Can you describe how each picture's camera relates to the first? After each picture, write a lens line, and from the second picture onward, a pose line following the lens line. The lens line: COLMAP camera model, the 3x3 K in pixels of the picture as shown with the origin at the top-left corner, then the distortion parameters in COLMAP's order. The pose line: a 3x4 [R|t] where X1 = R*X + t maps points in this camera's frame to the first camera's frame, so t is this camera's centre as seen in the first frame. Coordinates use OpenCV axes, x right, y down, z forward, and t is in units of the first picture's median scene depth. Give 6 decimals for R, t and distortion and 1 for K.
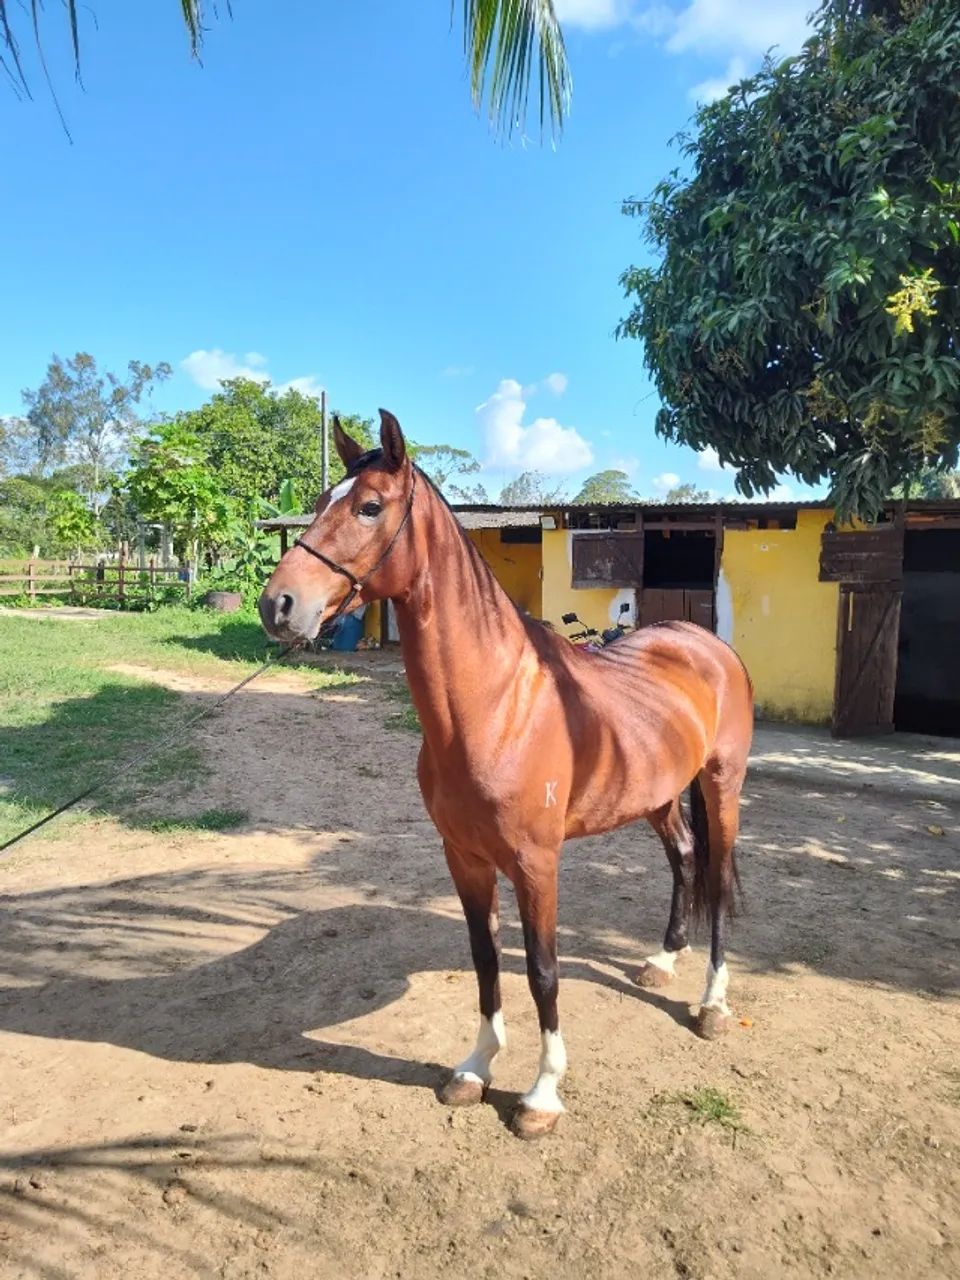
lens RADIAL K [[980.3, 0, 468.6], [0, 980.3, 638.5], [0, 0, 1]] dist [0.058242, -0.072374]
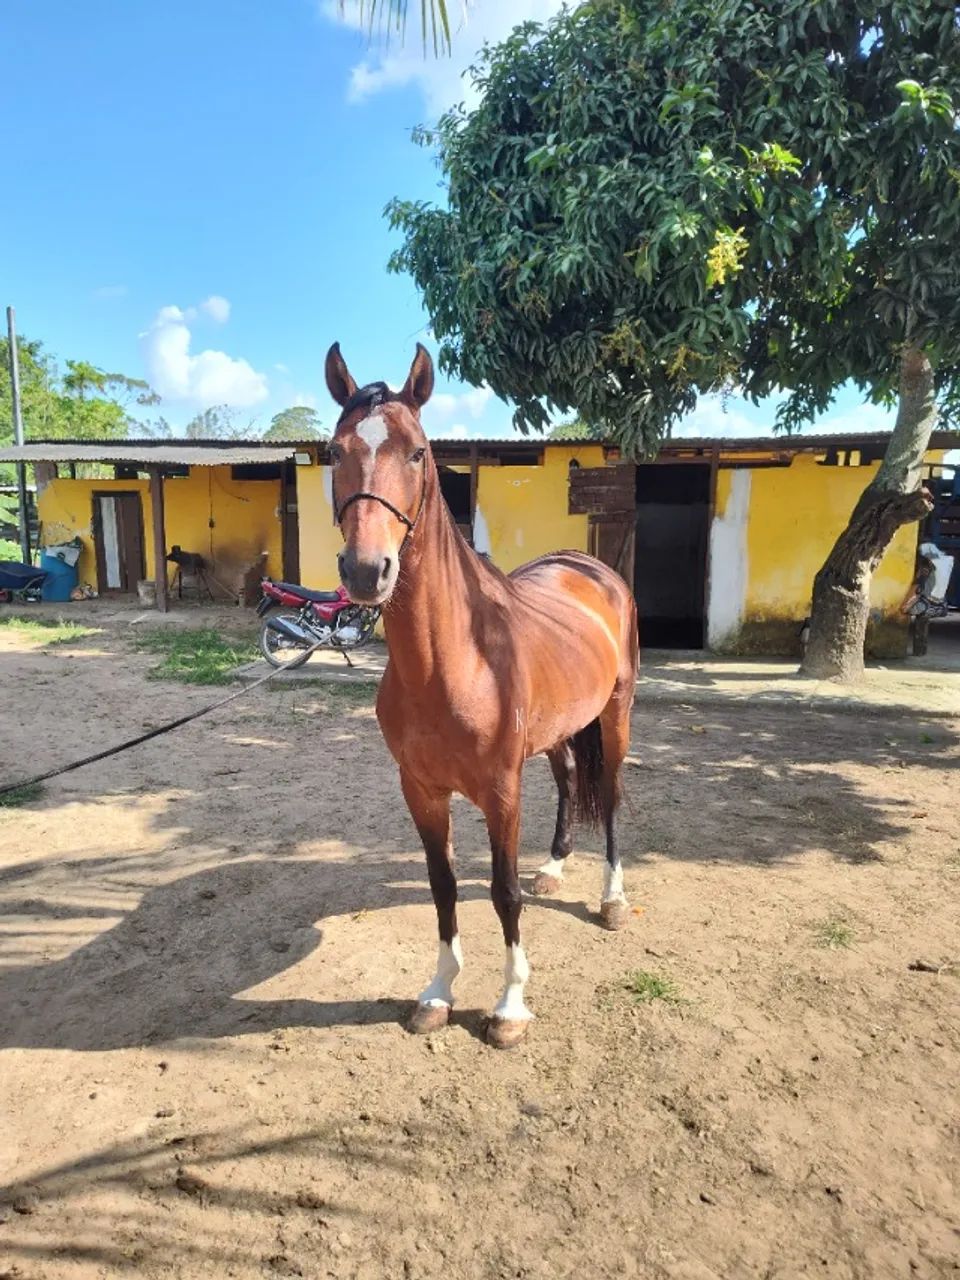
lens RADIAL K [[980.3, 0, 468.6], [0, 980.3, 638.5], [0, 0, 1]] dist [0.058242, -0.072374]
pose [[0.935641, -0.062842, 0.347313, -0.179418], [0.041496, 0.996783, 0.068569, -0.000470], [-0.350504, -0.049744, 0.935239, 0.032125]]
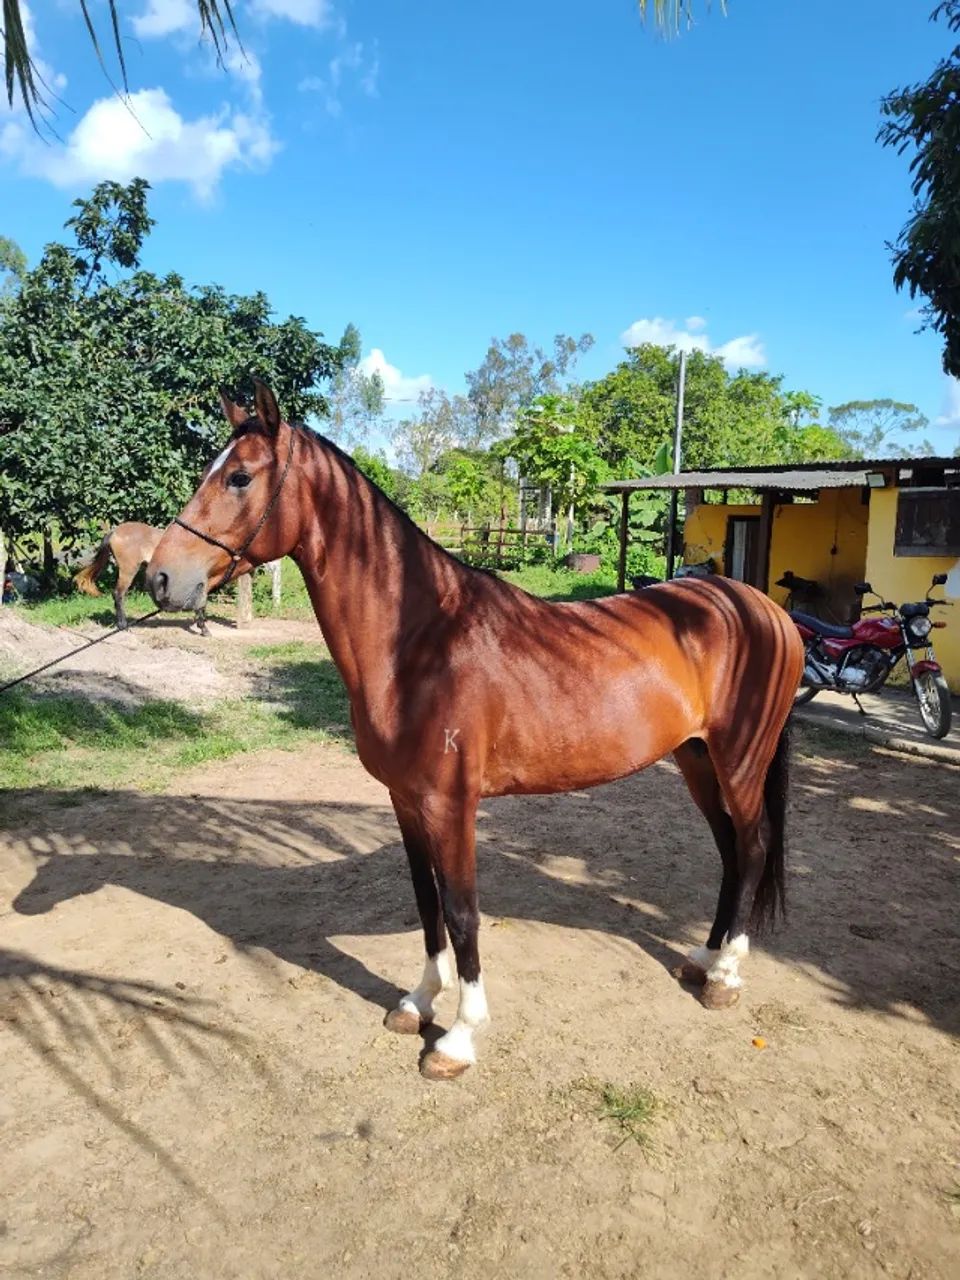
lens RADIAL K [[987.6, 0, 452.8], [0, 987.6, 623.6], [0, 0, 1]] dist [0.010369, 0.002800]
pose [[0.865128, 0.058210, -0.498162, 0.319203], [-0.051019, 0.998304, 0.028049, 0.006713], [0.498949, 0.001150, 0.866630, 0.076120]]
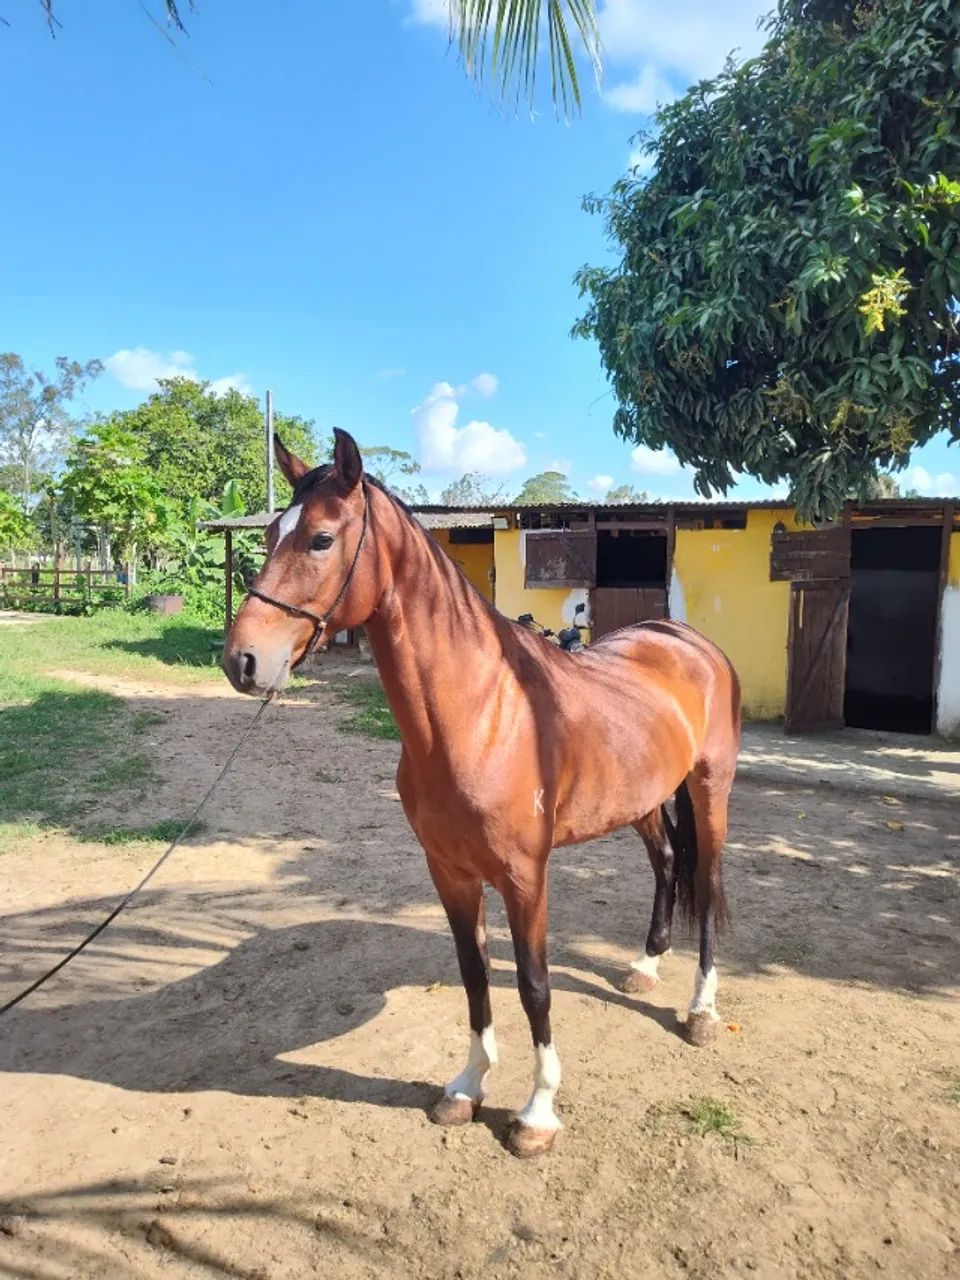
lens RADIAL K [[975.1, 0, 458.2], [0, 975.1, 635.8], [0, 0, 1]] dist [0.046770, -0.055367]
pose [[0.998210, -0.008918, 0.059137, -0.033189], [0.009148, 0.999952, -0.003616, -0.000749], [-0.059102, 0.004151, 0.998243, 0.024474]]
